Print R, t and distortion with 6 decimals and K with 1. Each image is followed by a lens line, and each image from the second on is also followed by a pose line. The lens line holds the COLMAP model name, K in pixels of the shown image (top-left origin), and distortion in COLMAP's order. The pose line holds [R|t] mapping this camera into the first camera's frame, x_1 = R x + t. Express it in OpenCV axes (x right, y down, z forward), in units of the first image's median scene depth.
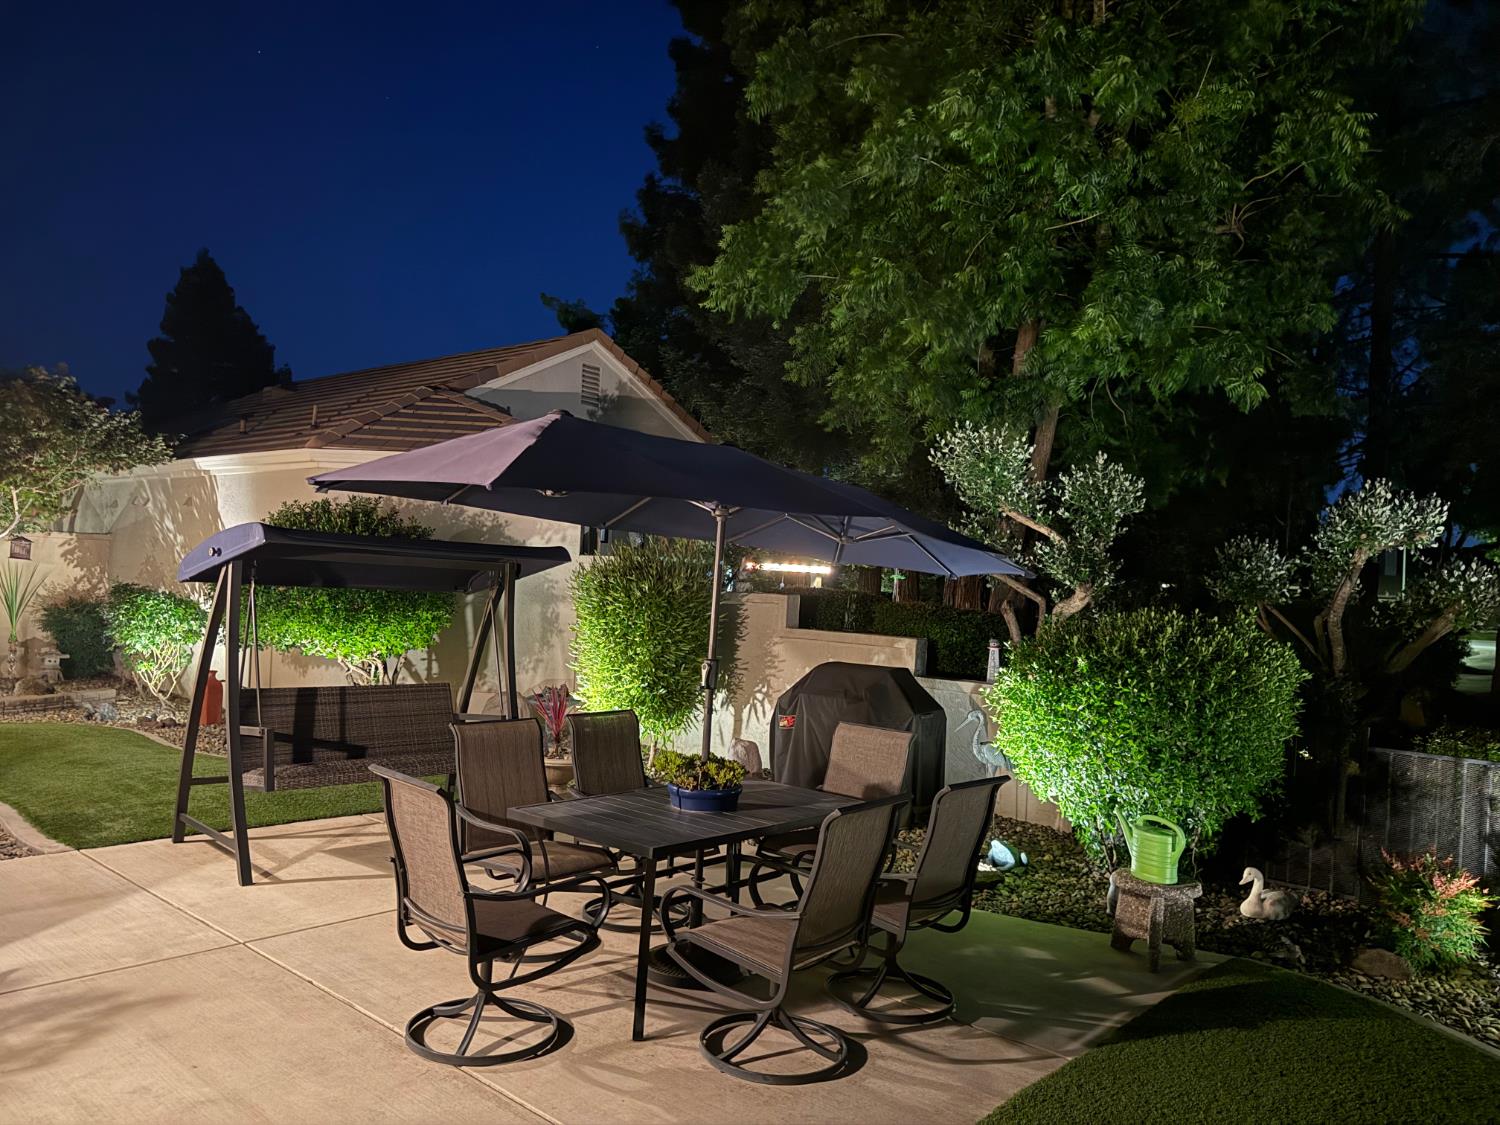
lens RADIAL K [[1043.9, 0, 763.1], [0, 1043.9, 572.4], [0, 0, 1]] dist [0.078418, -0.096065]
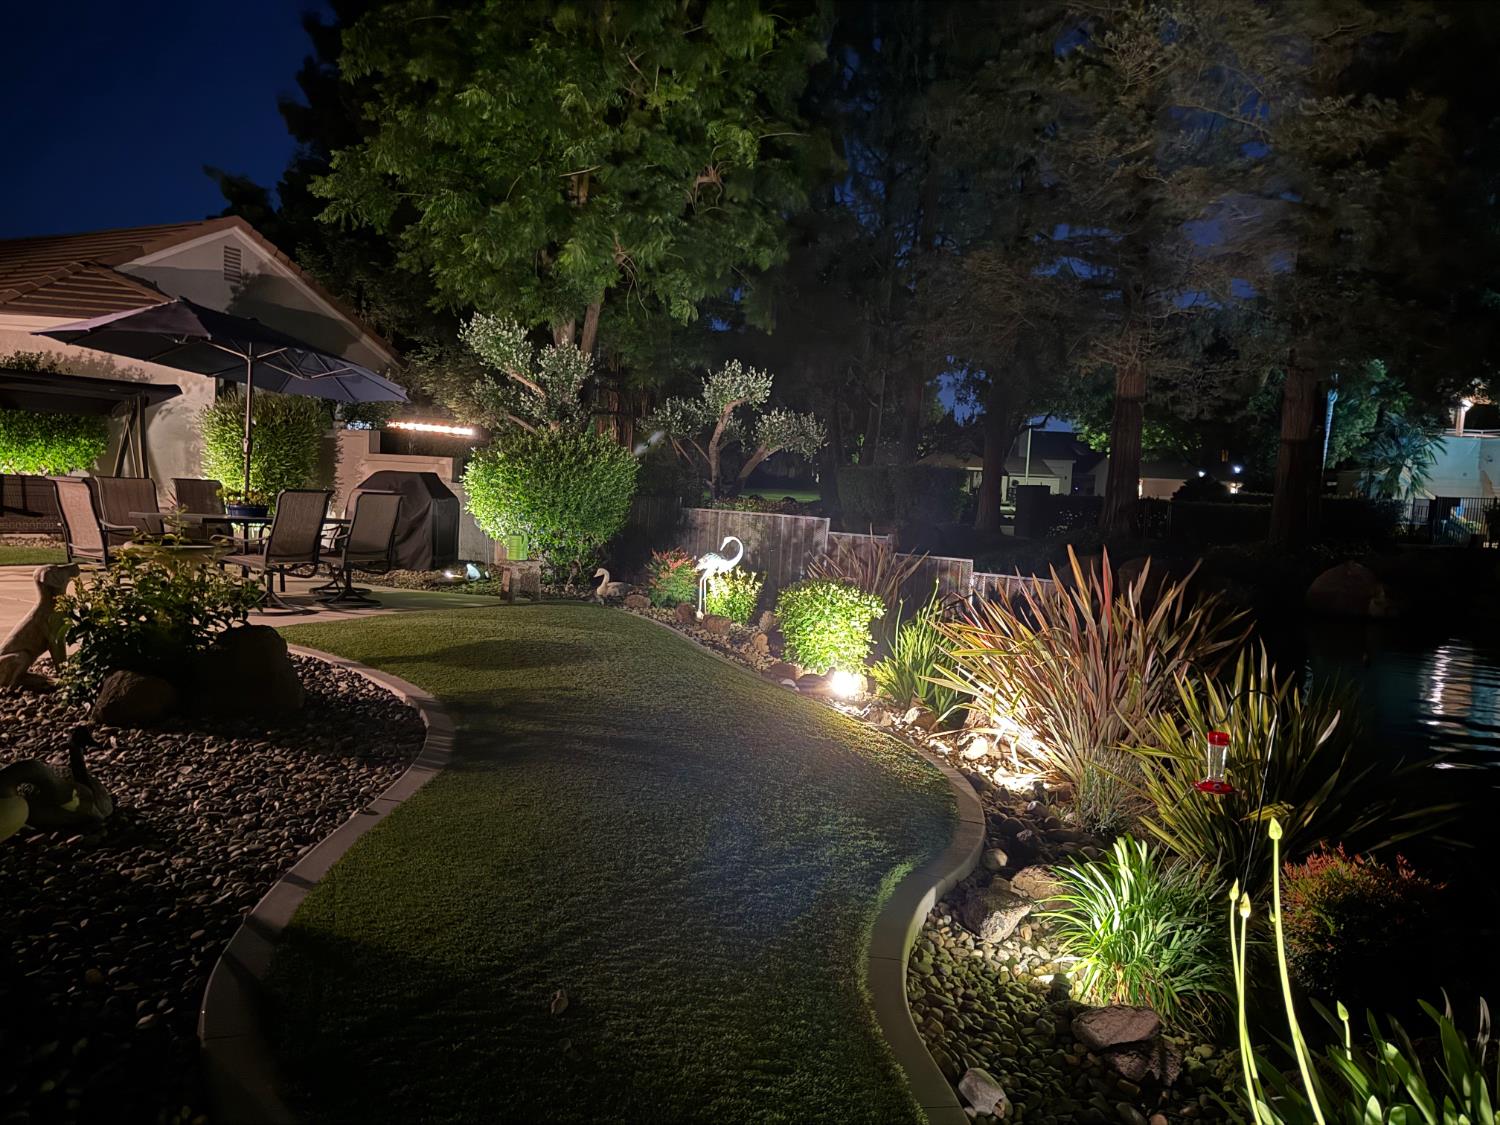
lens RADIAL K [[1043.9, 0, 753.4], [0, 1043.9, 561.6], [0, 0, 1]] dist [0.078418, -0.096065]
pose [[0.971213, -0.018977, 0.237455, 0.194722], [-0.004589, 0.995146, 0.098299, 0.059041], [-0.238168, -0.096559, 0.966412, -0.554961]]
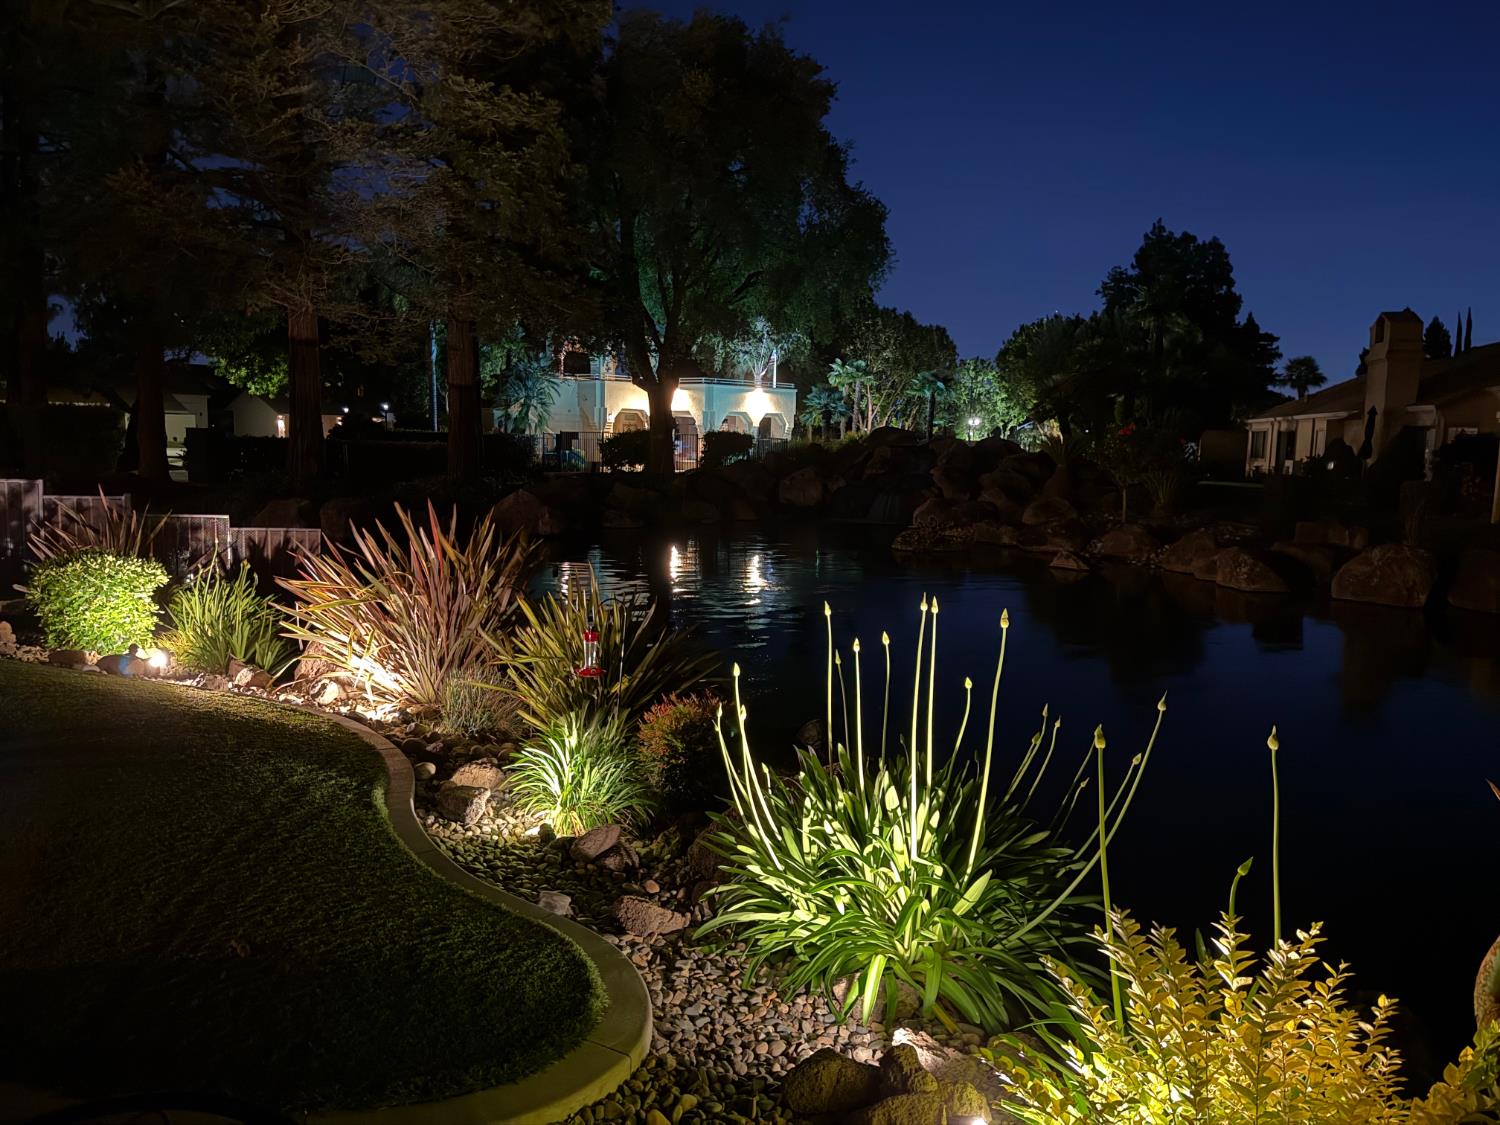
lens RADIAL K [[1043.9, 0, 744.0], [0, 1043.9, 572.8], [0, 0, 1]] dist [0.078418, -0.096065]
pose [[0.532662, -0.138913, 0.834850, 0.042620], [-0.003445, 0.986074, 0.166273, 0.039698], [-0.846321, -0.091443, 0.524766, -0.565416]]
